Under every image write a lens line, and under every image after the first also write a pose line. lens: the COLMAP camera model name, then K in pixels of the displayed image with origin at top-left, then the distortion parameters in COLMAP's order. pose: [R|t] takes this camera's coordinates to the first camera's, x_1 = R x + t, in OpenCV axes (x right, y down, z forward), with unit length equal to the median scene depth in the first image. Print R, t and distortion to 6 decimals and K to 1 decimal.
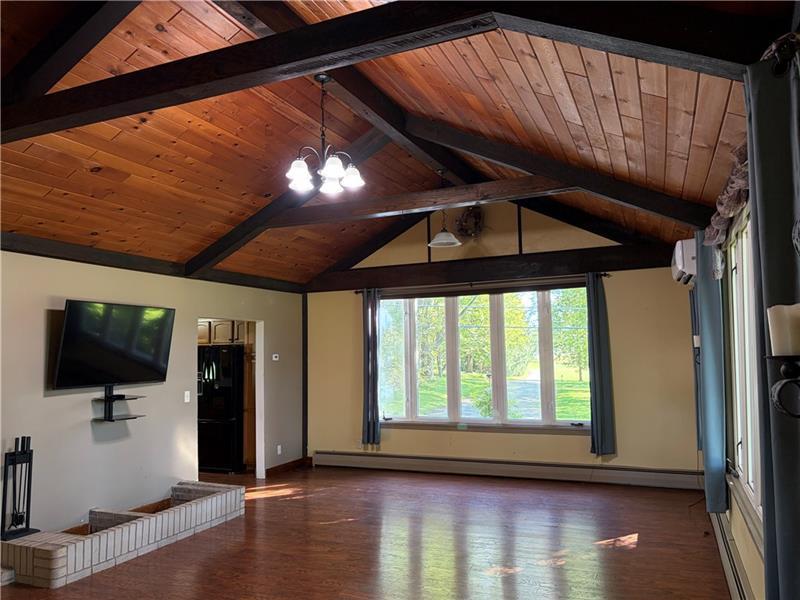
lens RADIAL K [[602.2, 0, 400.0], [0, 602.2, 300.0], [0, 0, 1]] dist [0.105434, -0.142762]
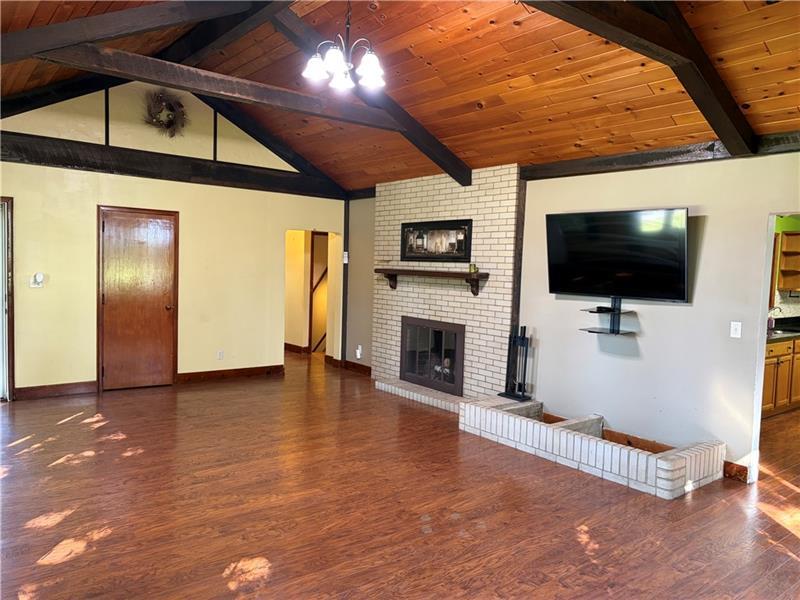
lens RADIAL K [[602.2, 0, 400.0], [0, 602.2, 300.0], [0, 0, 1]] dist [0.105434, -0.142762]
pose [[-0.461355, 0.059663, -0.885207, 0.711191], [0.048963, 0.997928, 0.041742, 0.120447], [0.885864, -0.024085, -0.463320, 1.564317]]
